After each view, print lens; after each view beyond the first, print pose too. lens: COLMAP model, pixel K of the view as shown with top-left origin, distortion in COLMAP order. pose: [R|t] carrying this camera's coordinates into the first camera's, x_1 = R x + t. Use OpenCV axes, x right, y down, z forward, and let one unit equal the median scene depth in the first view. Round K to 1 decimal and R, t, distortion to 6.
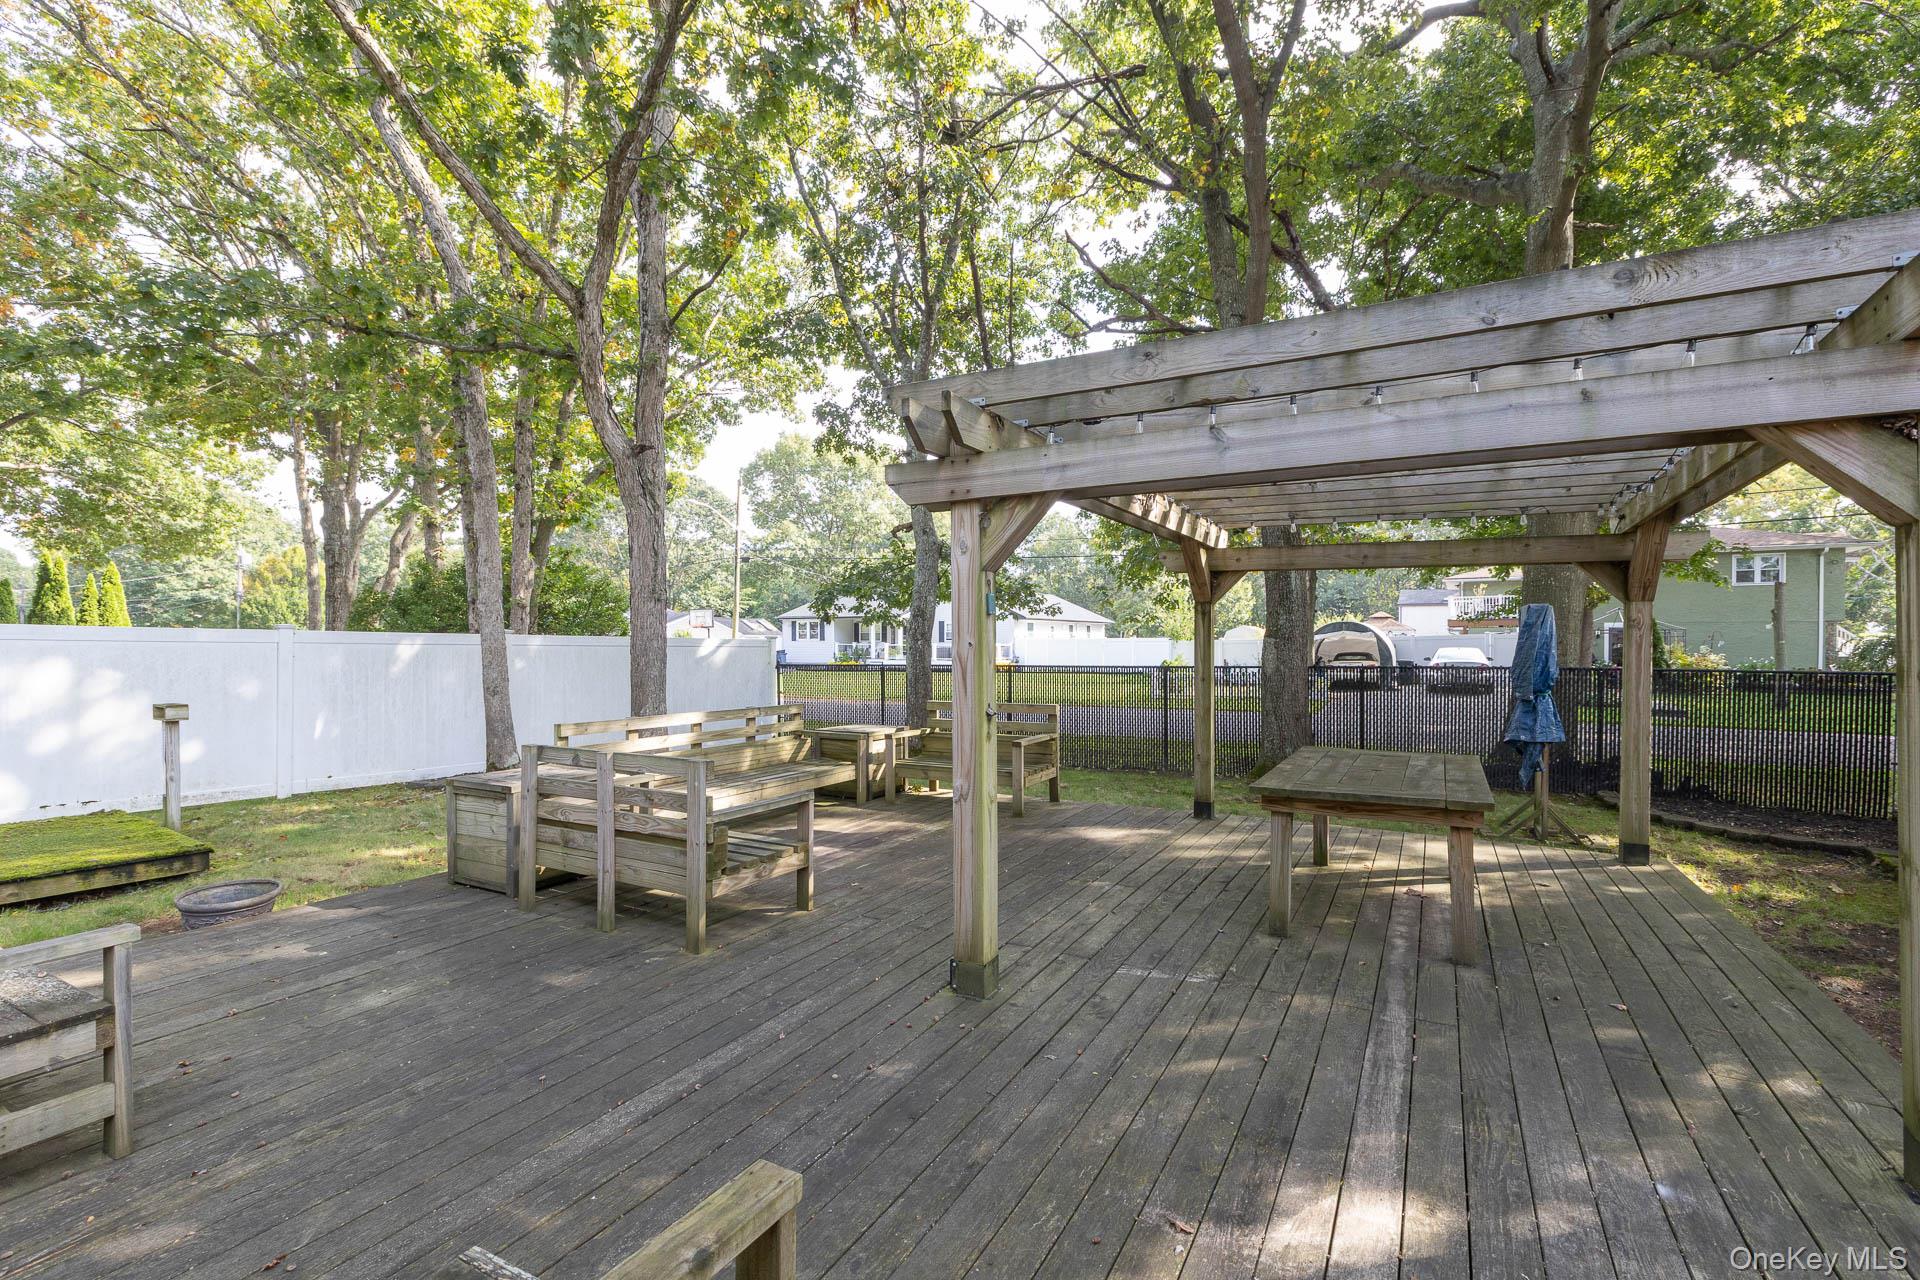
lens RADIAL K [[894.8, 0, 960.0], [0, 894.8, 640.4], [0, 0, 1]] dist [0.000330, -0.000826]
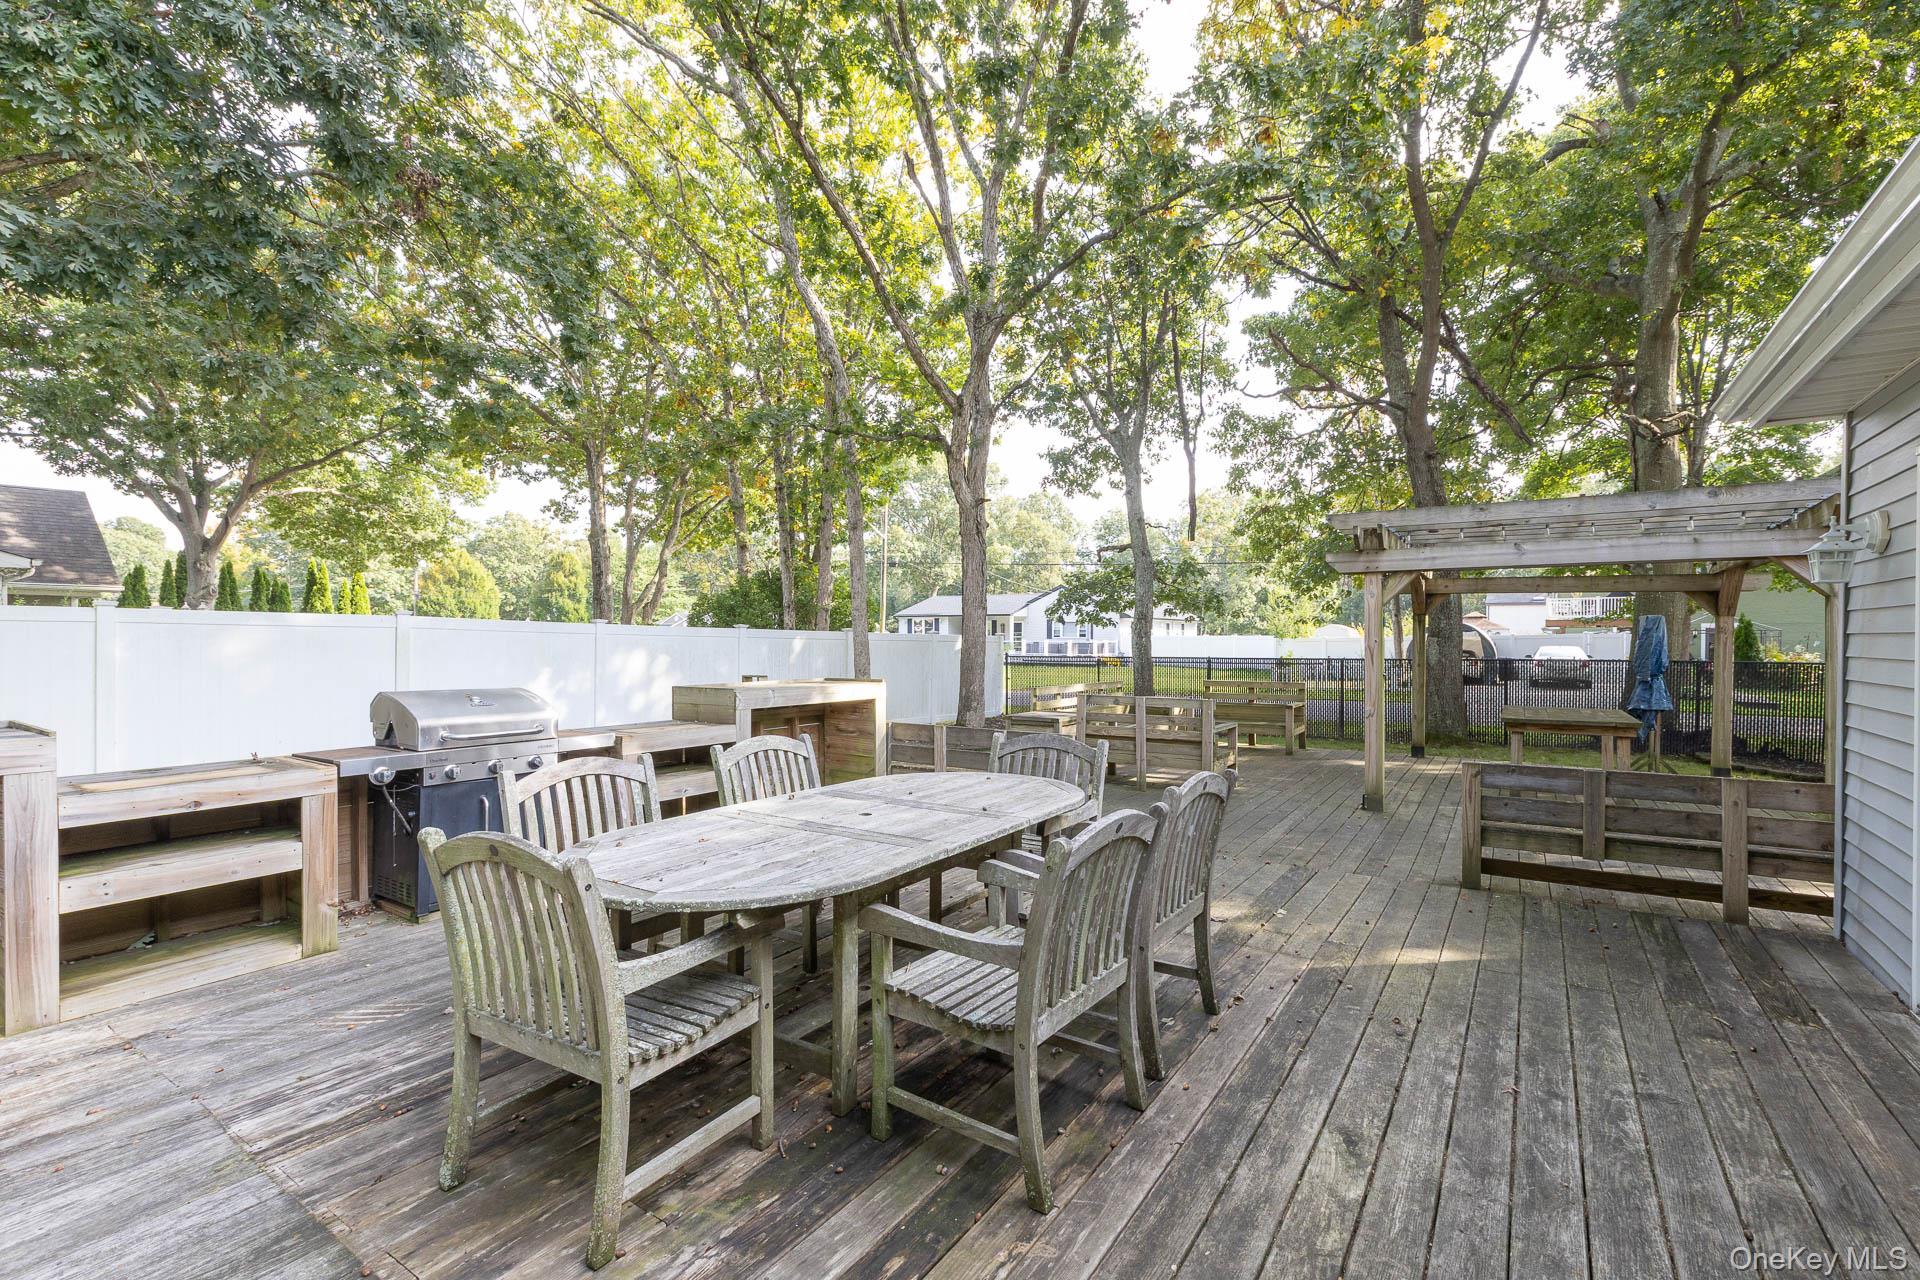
lens RADIAL K [[894.8, 0, 952.0], [0, 894.8, 643.4], [0, 0, 1]] dist [0.000330, -0.000826]
pose [[0.997366, 0.004325, -0.072410, -0.121639], [-0.003744, 0.999960, 0.008157, -0.000922], [0.072443, -0.007864, 0.997342, -0.168045]]
